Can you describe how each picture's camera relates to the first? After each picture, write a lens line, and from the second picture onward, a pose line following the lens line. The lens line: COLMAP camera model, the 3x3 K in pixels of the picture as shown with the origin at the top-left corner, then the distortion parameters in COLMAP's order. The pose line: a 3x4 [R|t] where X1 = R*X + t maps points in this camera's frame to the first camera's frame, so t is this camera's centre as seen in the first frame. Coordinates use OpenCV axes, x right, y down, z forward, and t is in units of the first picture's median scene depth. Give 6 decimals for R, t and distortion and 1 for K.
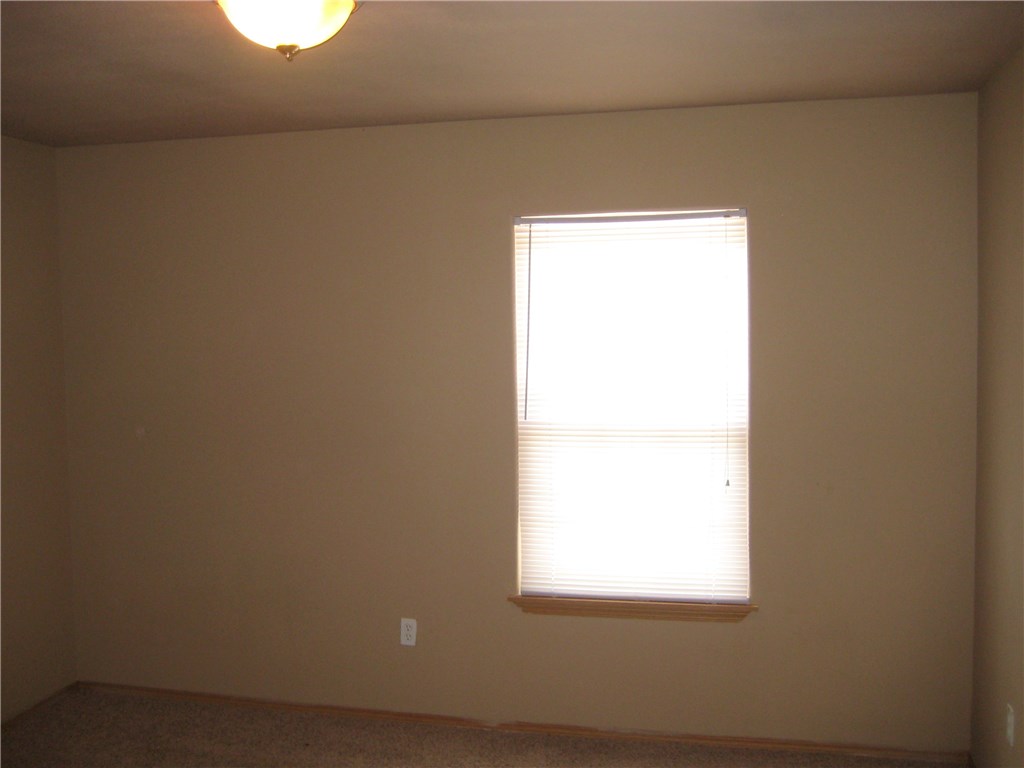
lens RADIAL K [[1167.3, 0, 488.5], [0, 1167.3, 382.8], [0, 0, 1]] dist [-0.023405, -0.039222]
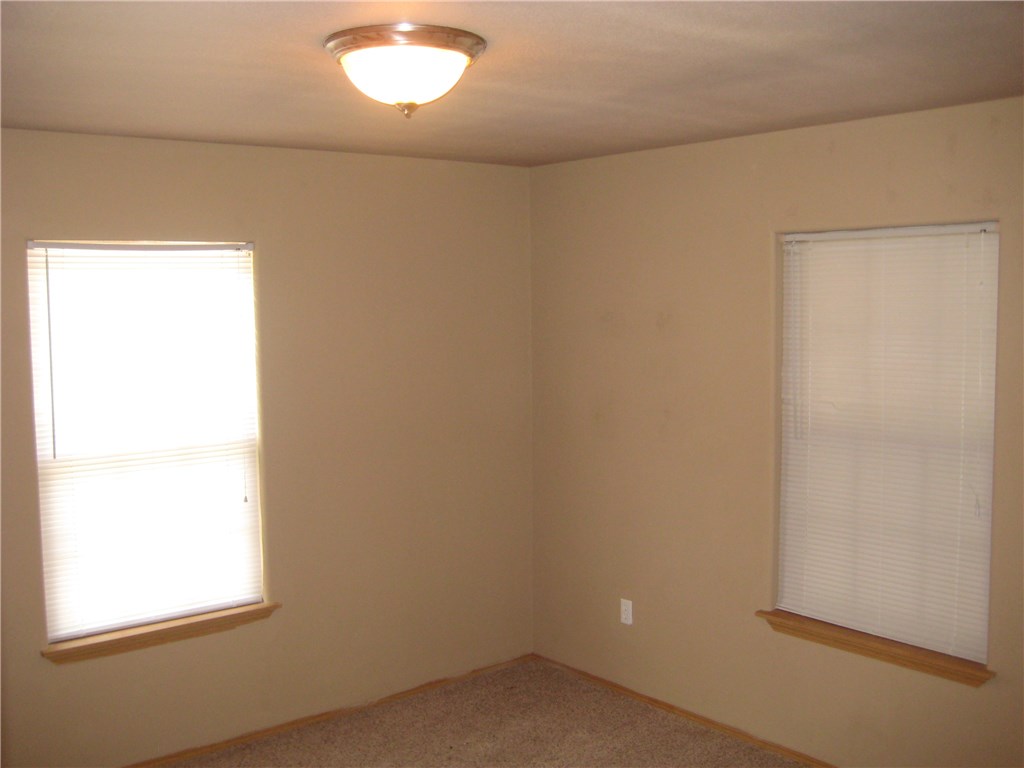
lens RADIAL K [[1167.3, 0, 488.5], [0, 1167.3, 382.8], [0, 0, 1]] dist [-0.023405, -0.039222]
pose [[0.610052, -0.053326, 0.790565, -0.492217], [0.058647, 0.998035, 0.022064, -0.028496], [-0.790188, 0.032904, 0.611981, 0.154259]]
